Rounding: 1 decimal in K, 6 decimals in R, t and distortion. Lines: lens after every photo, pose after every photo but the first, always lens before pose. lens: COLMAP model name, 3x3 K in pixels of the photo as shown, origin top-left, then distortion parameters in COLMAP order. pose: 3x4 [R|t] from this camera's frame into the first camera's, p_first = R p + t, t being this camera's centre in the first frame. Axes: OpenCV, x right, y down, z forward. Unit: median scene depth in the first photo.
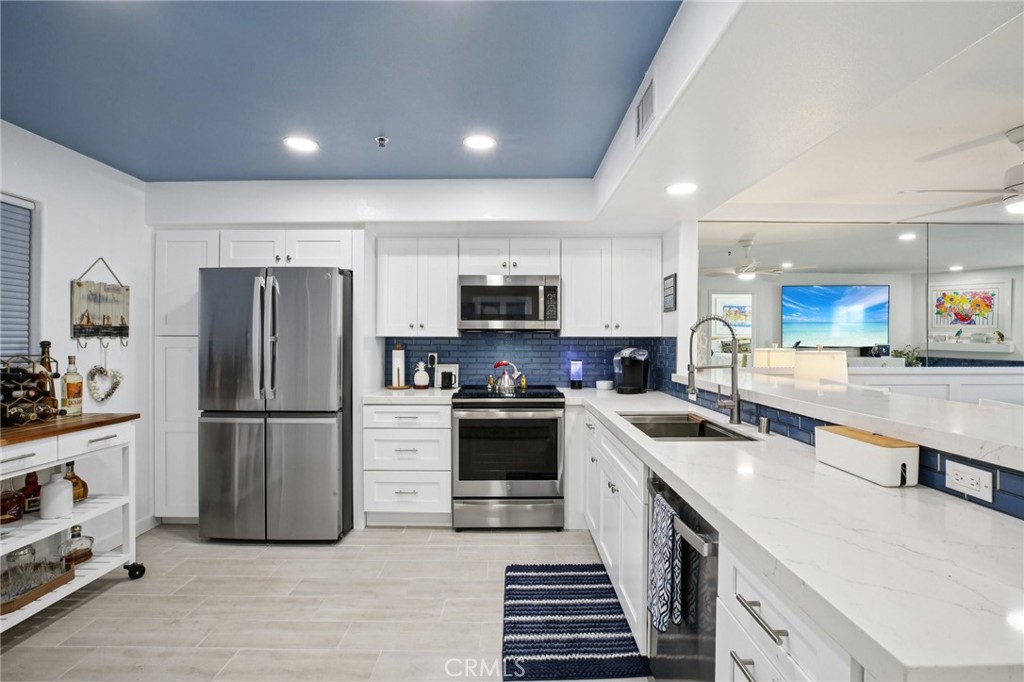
lens RADIAL K [[470.6, 0, 510.7], [0, 470.6, 339.3], [0, 0, 1]] dist [-0.018163, -0.000134]
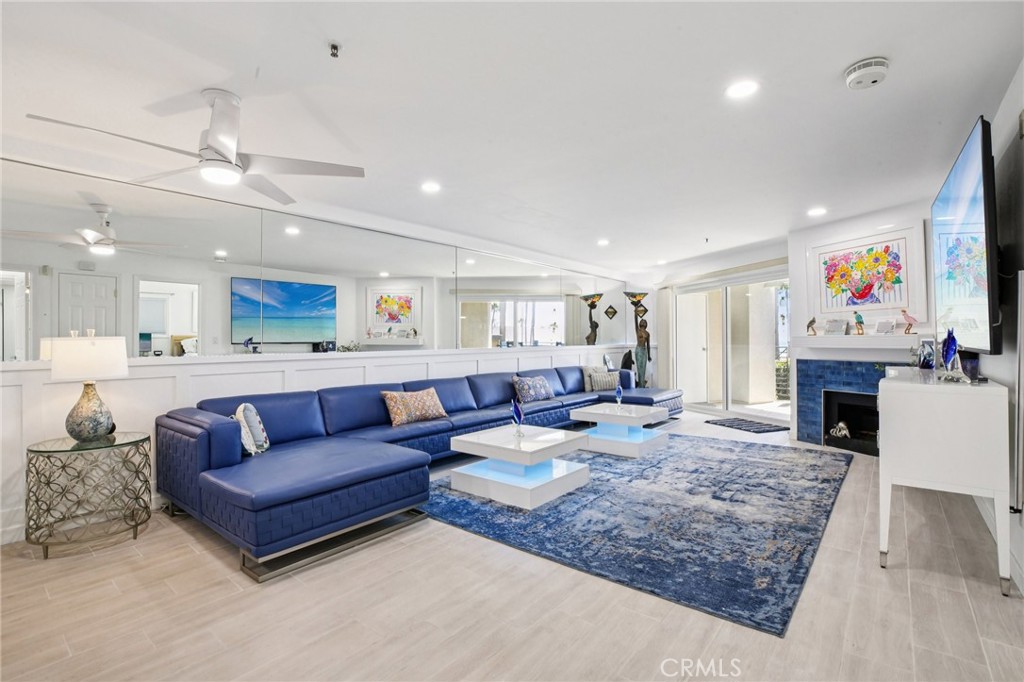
lens RADIAL K [[470.6, 0, 530.9], [0, 470.6, 332.7], [0, 0, 1]] dist [-0.018163, -0.000134]
pose [[0.611463, 0.004235, 0.791261, 0.557263], [0.013127, 0.999794, -0.015496, 0.040349], [-0.791164, 0.019862, 0.611282, -0.055605]]
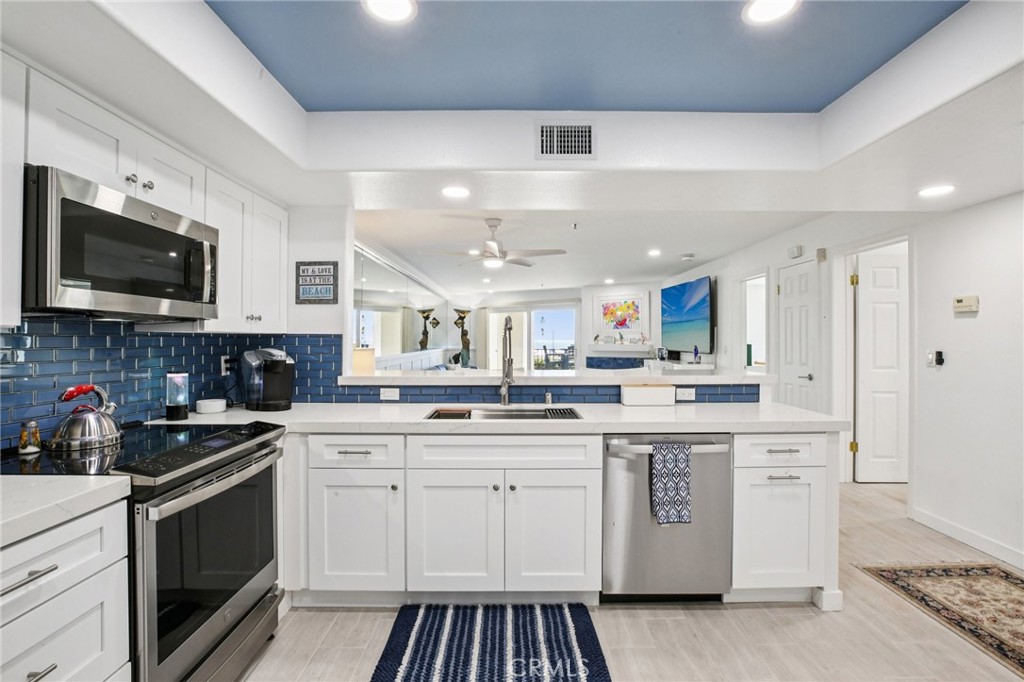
lens RADIAL K [[470.6, 0, 512.6], [0, 470.6, 338.2], [0, 0, 1]] dist [-0.018163, -0.000134]
pose [[-0.004014, 0.000186, 0.999992, -0.520203], [0.000609, 1.000000, -0.000184, 0.002481], [-0.999992, 0.000609, -0.004014, 0.667070]]
